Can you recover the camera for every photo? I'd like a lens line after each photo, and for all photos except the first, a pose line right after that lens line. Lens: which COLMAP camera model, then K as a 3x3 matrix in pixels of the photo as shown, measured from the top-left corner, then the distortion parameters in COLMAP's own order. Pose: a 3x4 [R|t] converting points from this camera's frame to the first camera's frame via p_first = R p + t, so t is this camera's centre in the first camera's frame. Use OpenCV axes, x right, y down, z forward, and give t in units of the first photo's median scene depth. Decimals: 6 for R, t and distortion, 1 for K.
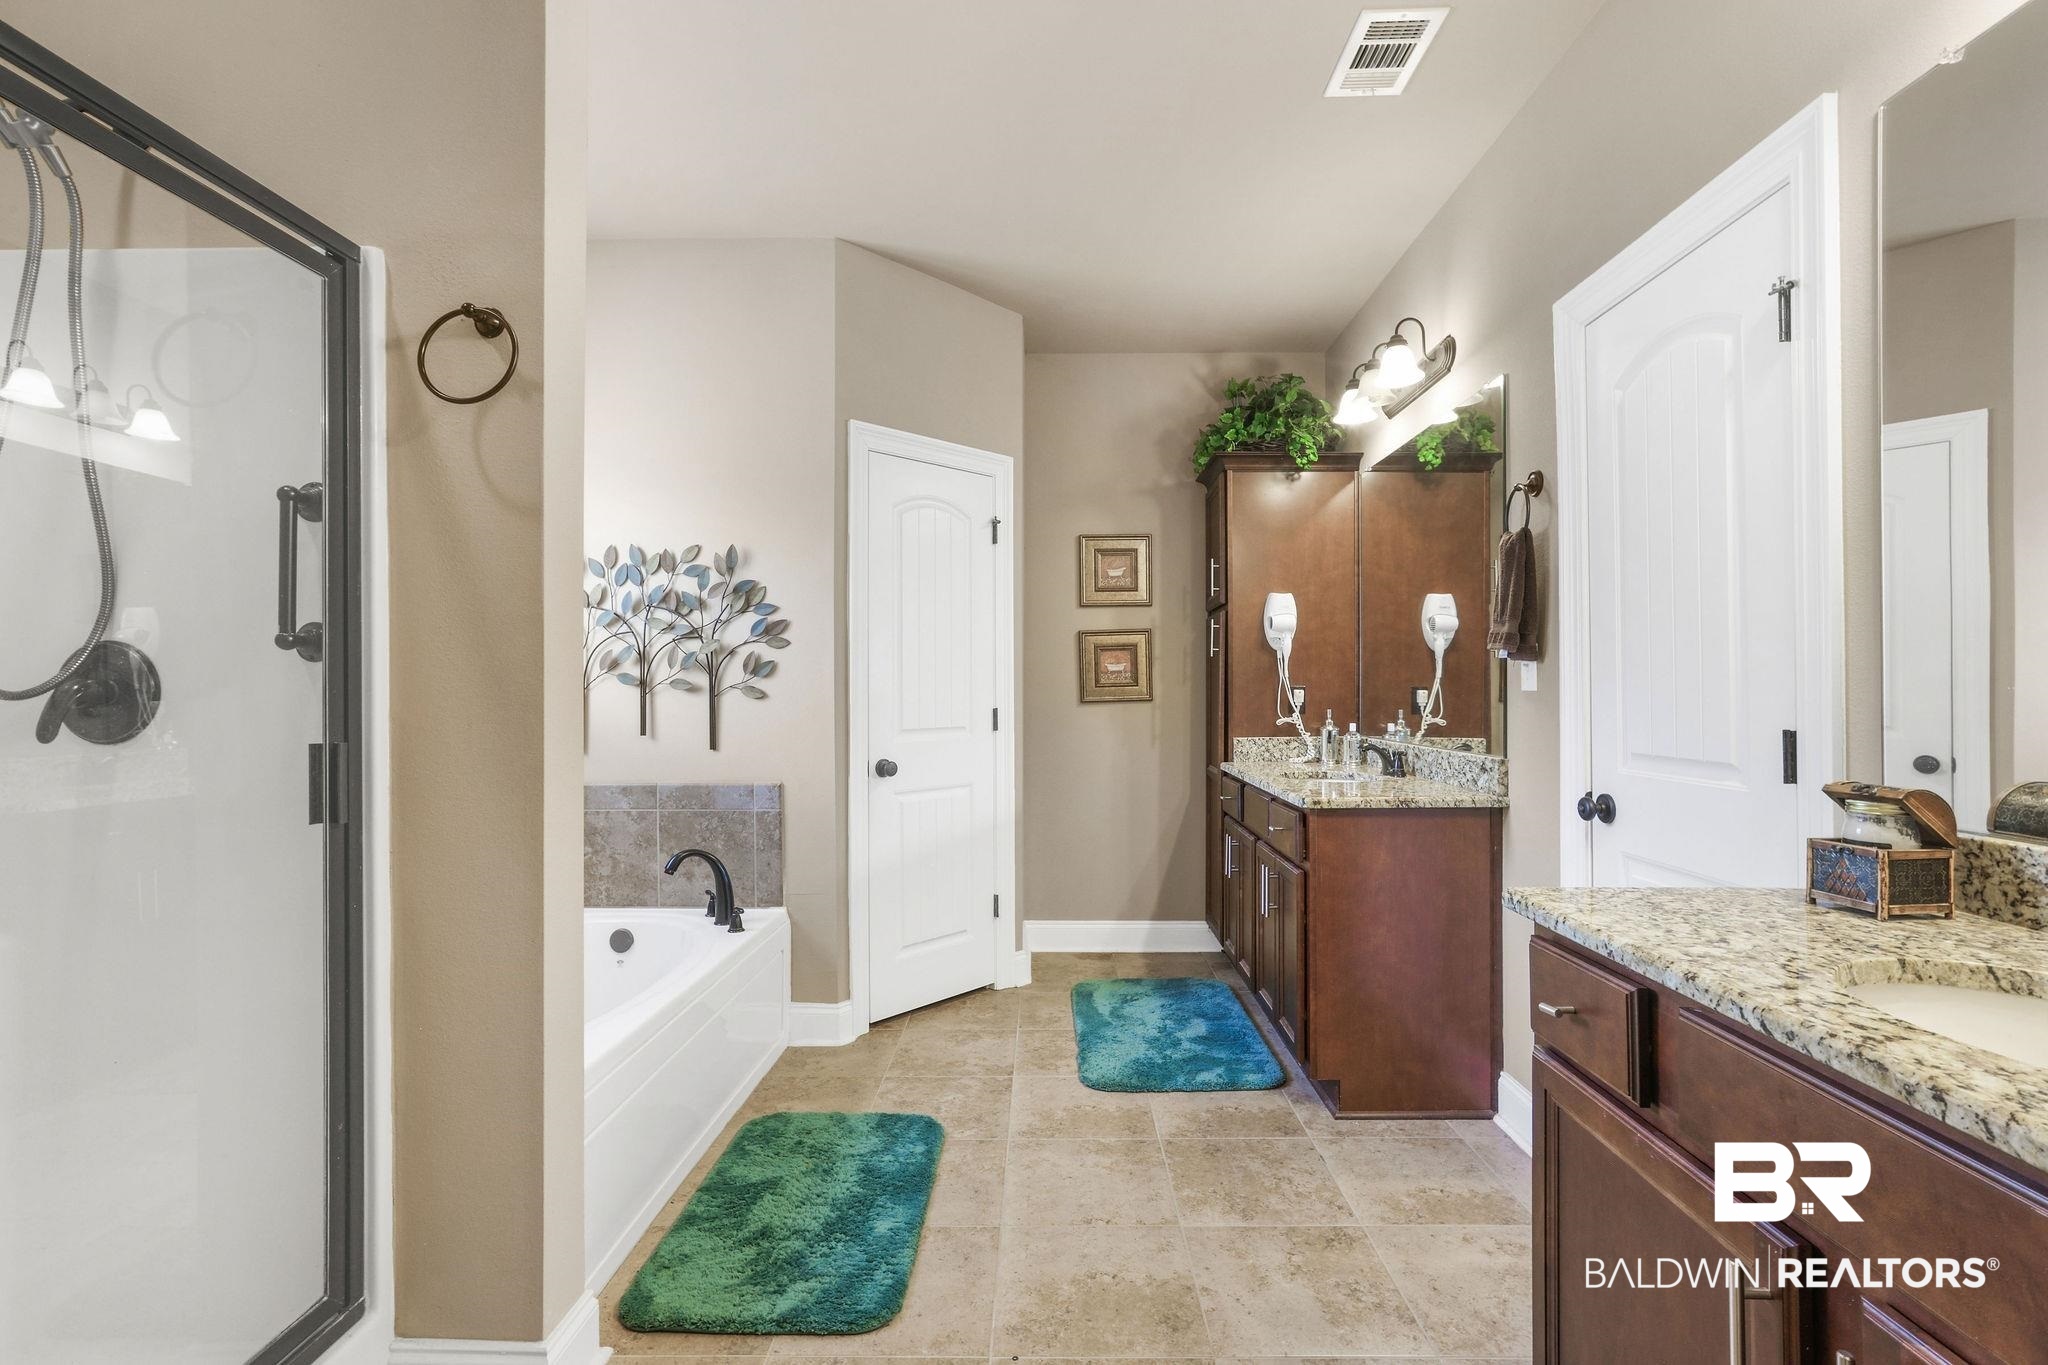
lens RADIAL K [[922.9, 0, 1027.3], [0, 922.9, 676.8], [0, 0, 1]] dist [-0.023992, 0.000978]
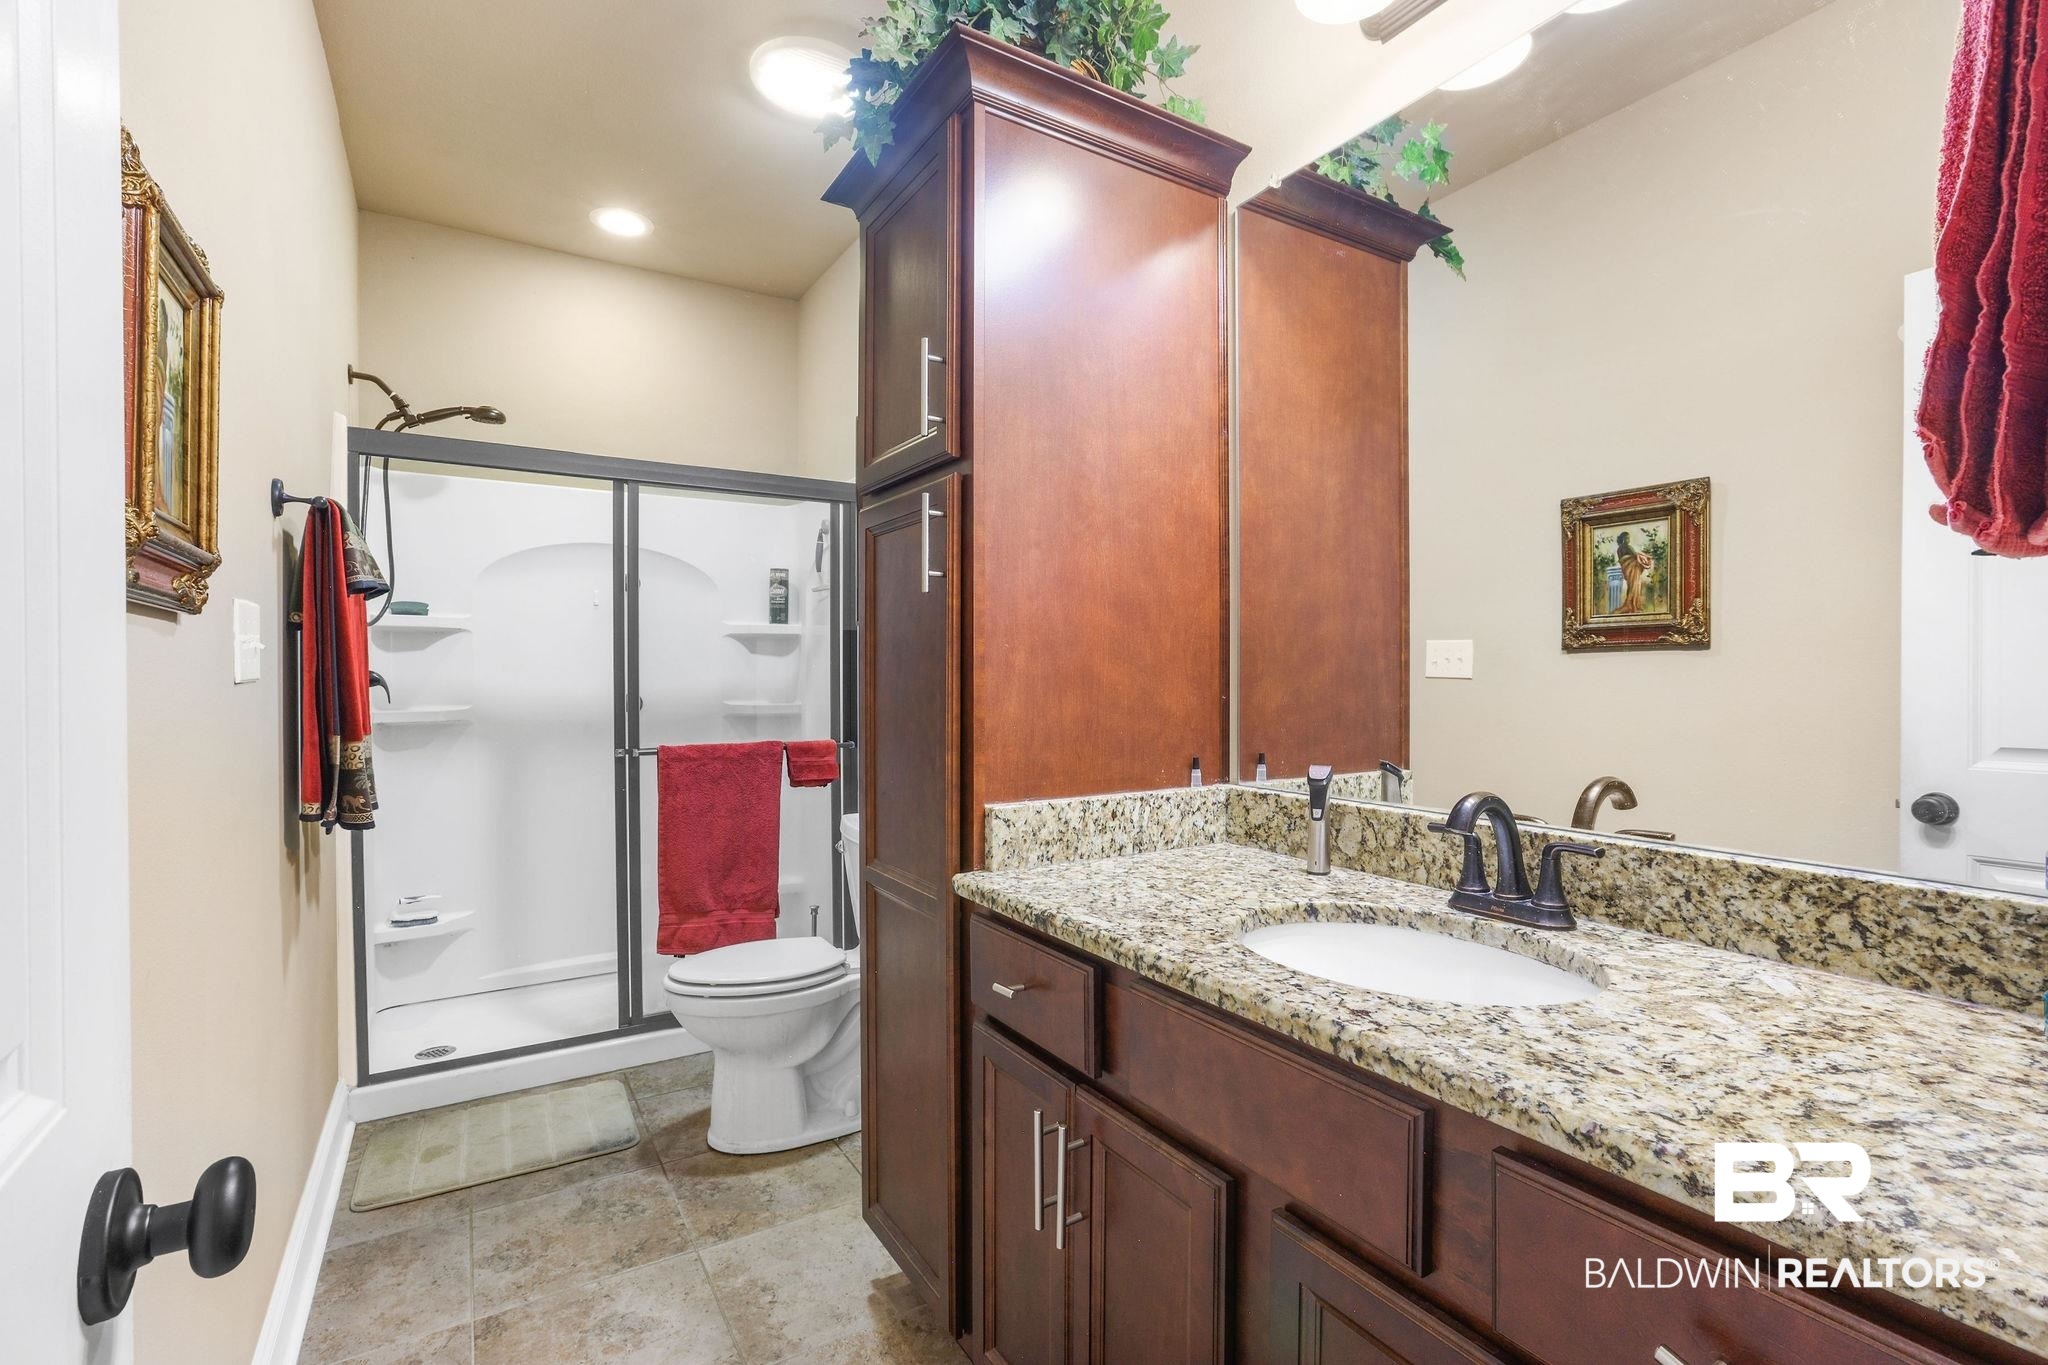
lens RADIAL K [[922.9, 0, 1033.7], [0, 922.9, 684.9], [0, 0, 1]] dist [-0.023992, 0.000978]
pose [[0.841042, 0.007653, 0.540916, 0.034908], [-0.007858, 0.999967, -0.001929, 0.018009], [-0.540913, -0.002628, 0.841075, 0.661292]]
